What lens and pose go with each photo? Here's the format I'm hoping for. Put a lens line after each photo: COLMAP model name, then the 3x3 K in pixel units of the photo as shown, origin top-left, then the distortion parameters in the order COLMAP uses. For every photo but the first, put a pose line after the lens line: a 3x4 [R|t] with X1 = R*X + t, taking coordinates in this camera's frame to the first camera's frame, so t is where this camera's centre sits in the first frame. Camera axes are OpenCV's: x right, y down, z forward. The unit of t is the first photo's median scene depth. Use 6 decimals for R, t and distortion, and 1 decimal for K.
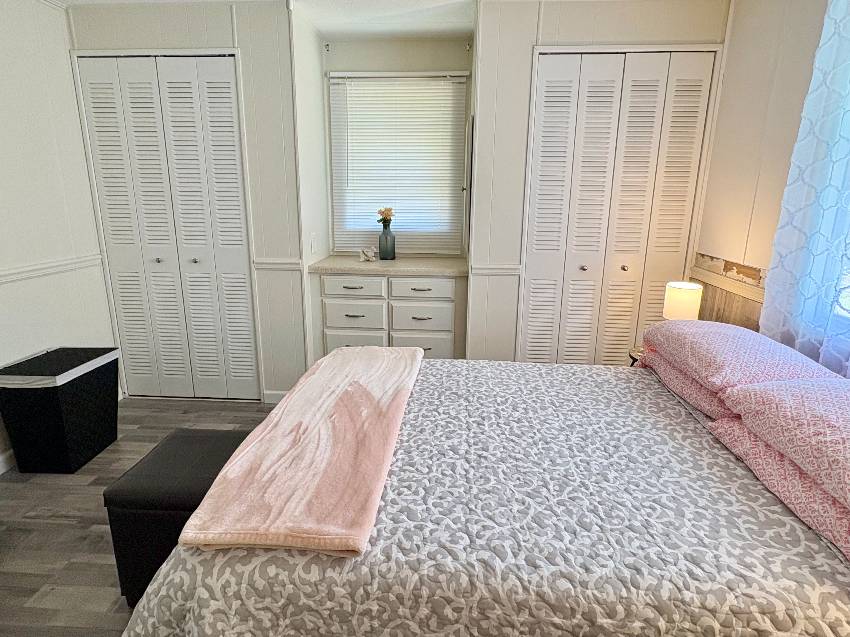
lens RADIAL K [[491.7, 0, 425.6], [0, 491.7, 315.6], [0, 0, 1]] dist [-0.003802, 0.000906]
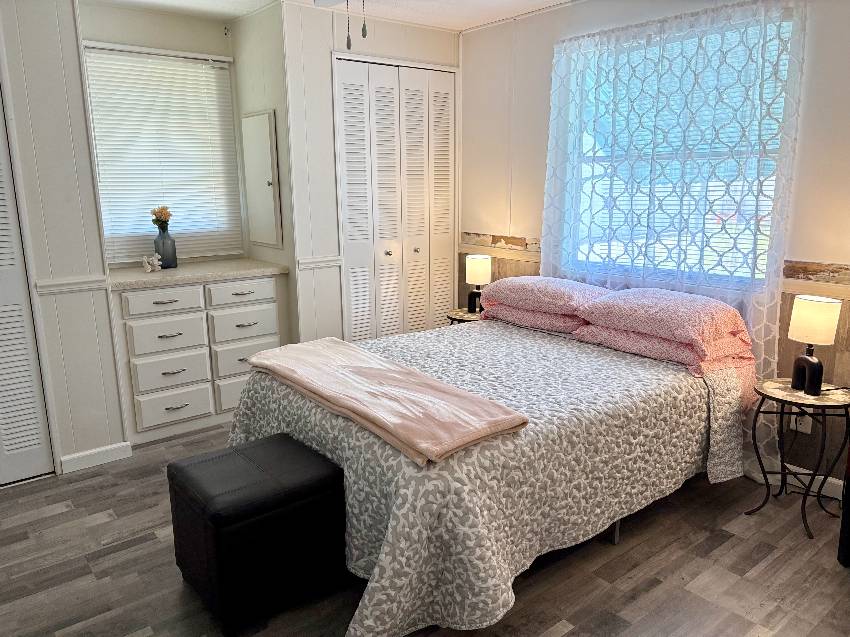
lens RADIAL K [[638.2, 0, 425.7], [0, 638.2, 320.1], [0, 0, 1]] dist [0.006826, -0.005337]
pose [[0.733663, -0.157422, 0.661027, -0.707102], [0.176937, 0.983495, 0.037837, 0.014140], [-0.656073, 0.089201, 0.749408, -0.137924]]
